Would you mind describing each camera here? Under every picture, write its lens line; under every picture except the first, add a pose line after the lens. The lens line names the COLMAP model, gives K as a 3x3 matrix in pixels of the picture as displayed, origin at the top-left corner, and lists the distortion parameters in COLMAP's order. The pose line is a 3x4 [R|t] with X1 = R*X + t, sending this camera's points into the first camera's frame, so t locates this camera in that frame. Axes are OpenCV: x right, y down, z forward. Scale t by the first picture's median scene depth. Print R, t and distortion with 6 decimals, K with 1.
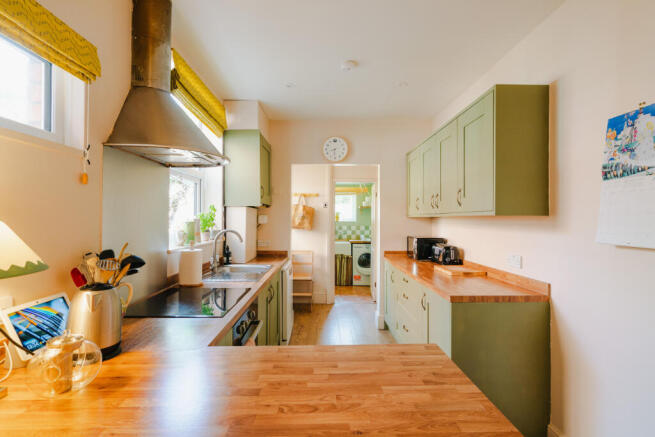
lens RADIAL K [[311.2, 0, 327.5], [0, 311.2, 218.5], [0, 0, 1]] dist [-0.000110, 0.000393]
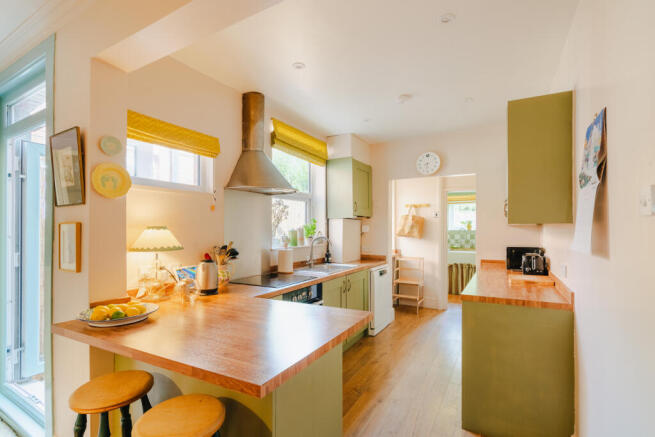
lens RADIAL K [[303.6, 0, 326.8], [0, 303.6, 229.0], [0, 0, 1]] dist [-0.000742, 0.000226]
pose [[0.879959, -0.003789, -0.475035, 0.270605], [0.005596, 0.999981, 0.002389, 0.001055], [0.475017, -0.004760, 0.879964, -0.120213]]
